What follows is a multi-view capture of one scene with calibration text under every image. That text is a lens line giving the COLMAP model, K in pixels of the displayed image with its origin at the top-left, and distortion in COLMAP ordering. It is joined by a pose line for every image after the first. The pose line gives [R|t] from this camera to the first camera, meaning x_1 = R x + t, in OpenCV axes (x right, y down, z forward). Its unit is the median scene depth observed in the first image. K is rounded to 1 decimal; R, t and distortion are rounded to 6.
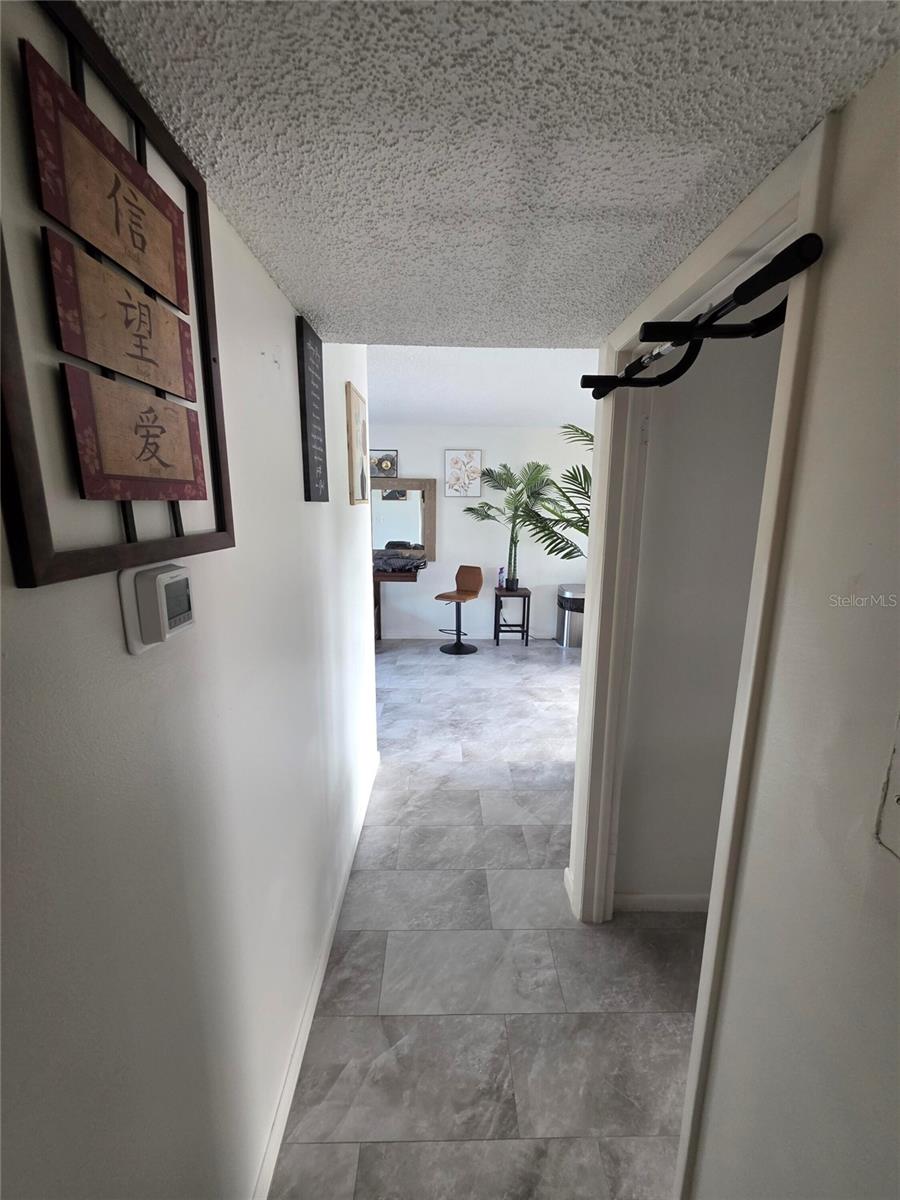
lens RADIAL K [[480.6, 0, 458.0], [0, 480.6, 597.3], [0, 0, 1]] dist [0.004199, -0.000753]
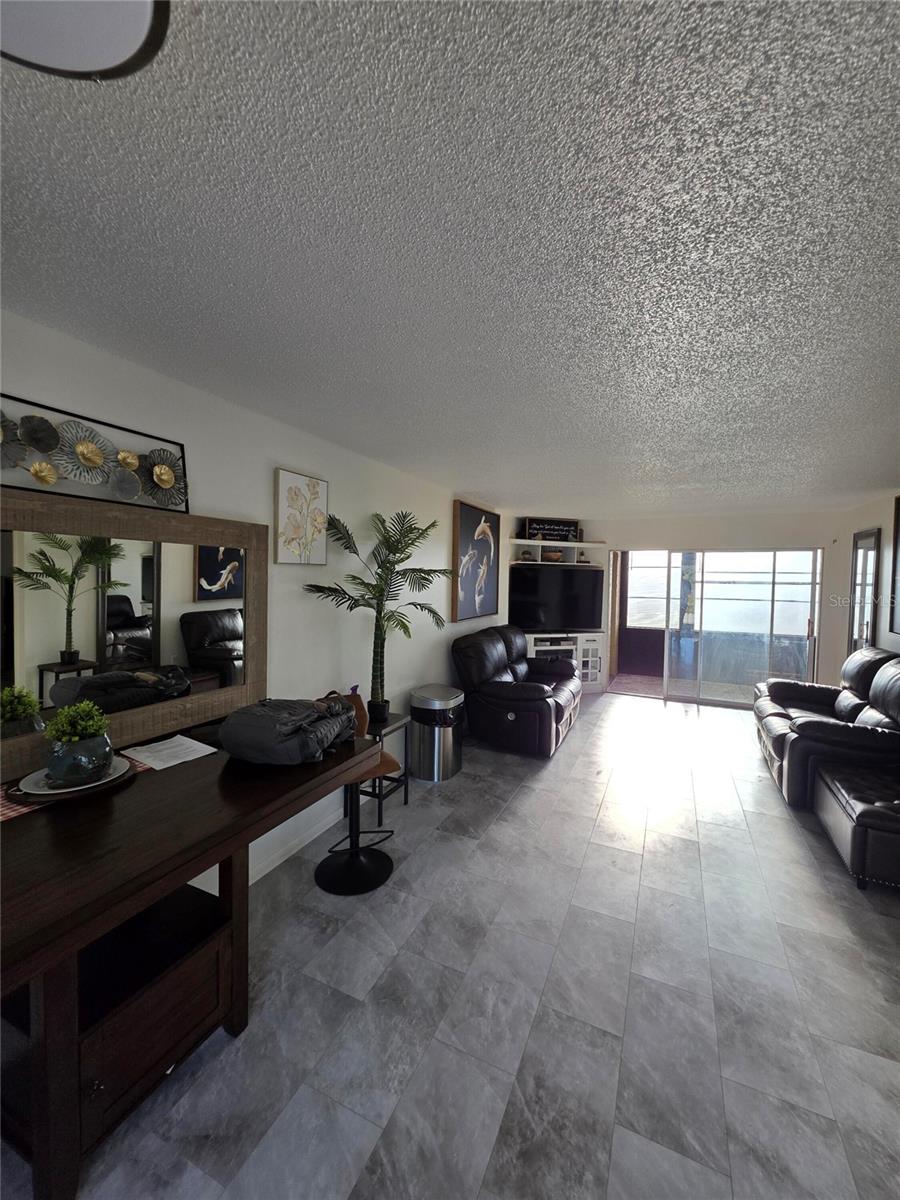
lens RADIAL K [[480.6, 0, 454.4], [0, 480.6, 593.9], [0, 0, 1]] dist [0.004199, -0.000753]
pose [[0.438323, -0.035566, 0.898113, -0.430897], [0.161002, 0.986162, -0.039524, -0.150184], [-0.884280, 0.161923, 0.437984, 0.727959]]
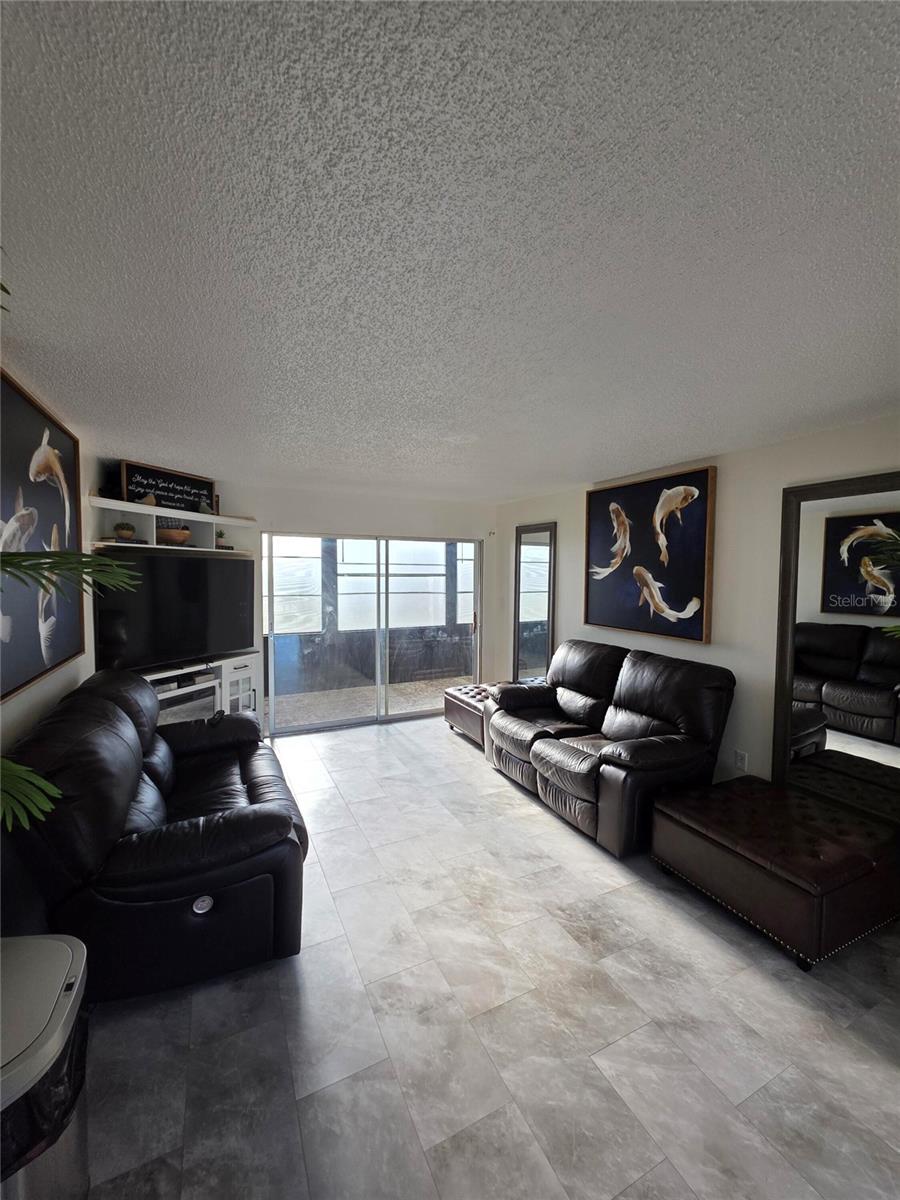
lens RADIAL K [[480.6, 0, 458.4], [0, 480.6, 595.7], [0, 0, 1]] dist [0.004199, -0.000753]
pose [[-0.424418, -0.058063, 0.903603, -0.001127], [0.159326, 0.977583, 0.137651, -0.203022], [-0.891339, 0.202389, -0.405652, 0.989623]]
